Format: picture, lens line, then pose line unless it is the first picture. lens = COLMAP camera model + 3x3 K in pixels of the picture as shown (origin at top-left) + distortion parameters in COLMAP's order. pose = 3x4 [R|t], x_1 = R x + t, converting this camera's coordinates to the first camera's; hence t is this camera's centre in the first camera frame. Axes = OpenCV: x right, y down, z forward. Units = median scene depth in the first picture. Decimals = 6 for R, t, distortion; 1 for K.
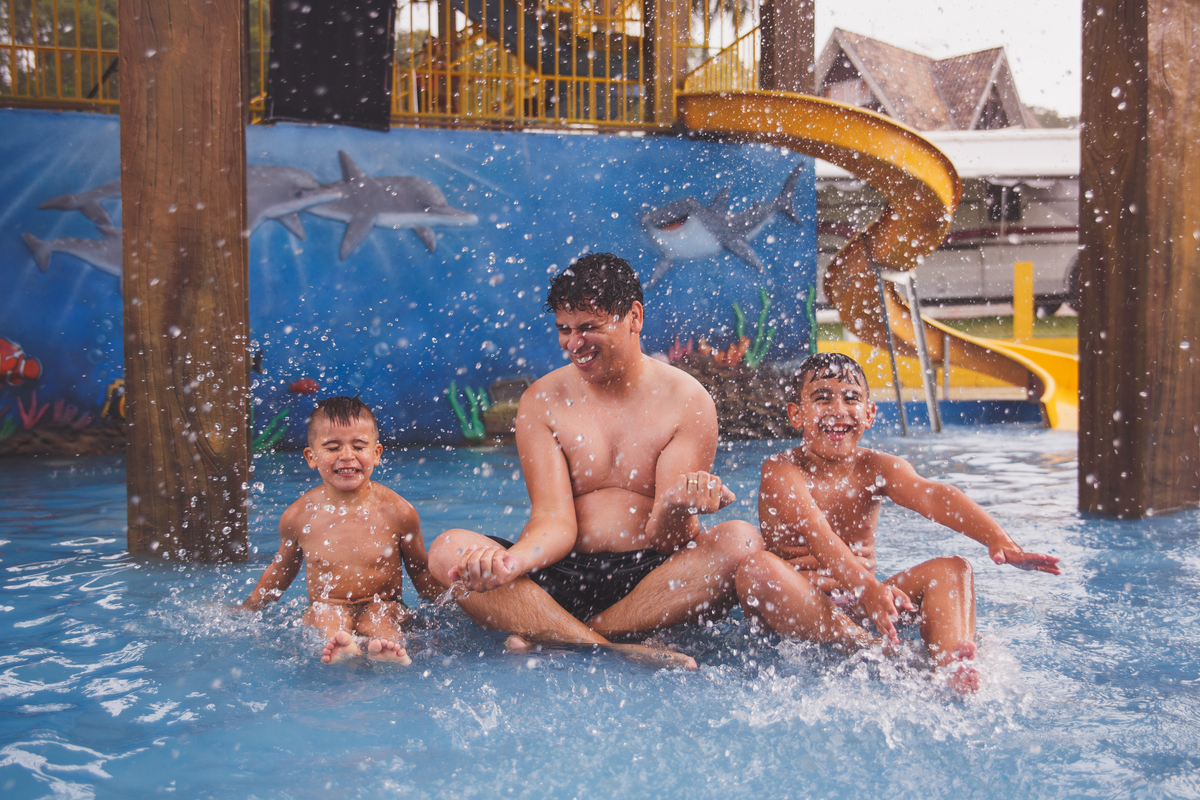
lens RADIAL K [[1267.8, 0, 601.8], [0, 1267.8, 399.6], [0, 0, 1]] dist [0.020888, 0.000000]
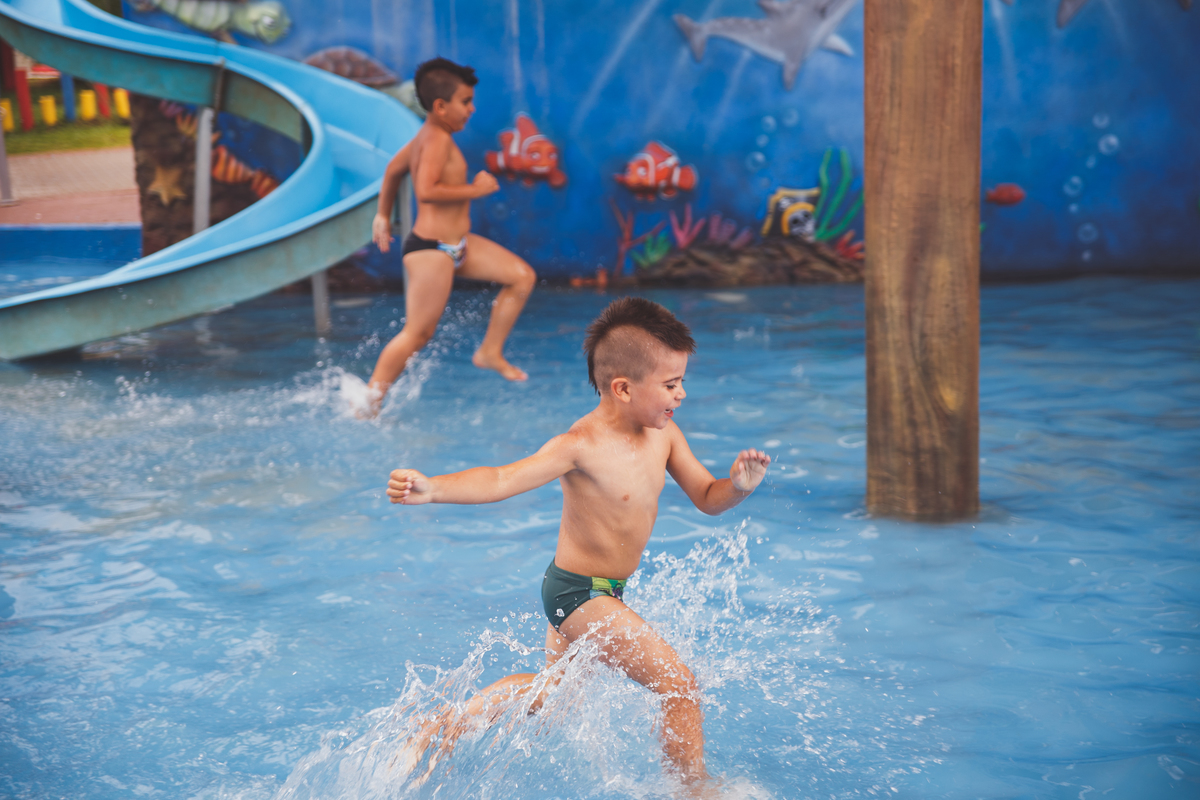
lens RADIAL K [[1955.8, 0, 597.7], [0, 1955.8, 397.4], [0, 0, 1]] dist [0.270721, 0.000000]
pose [[0.916534, 0.050103, -0.396805, 0.030179], [0.020505, 0.984931, 0.171725, -0.107041], [0.399430, -0.165528, 0.901696, -0.241123]]
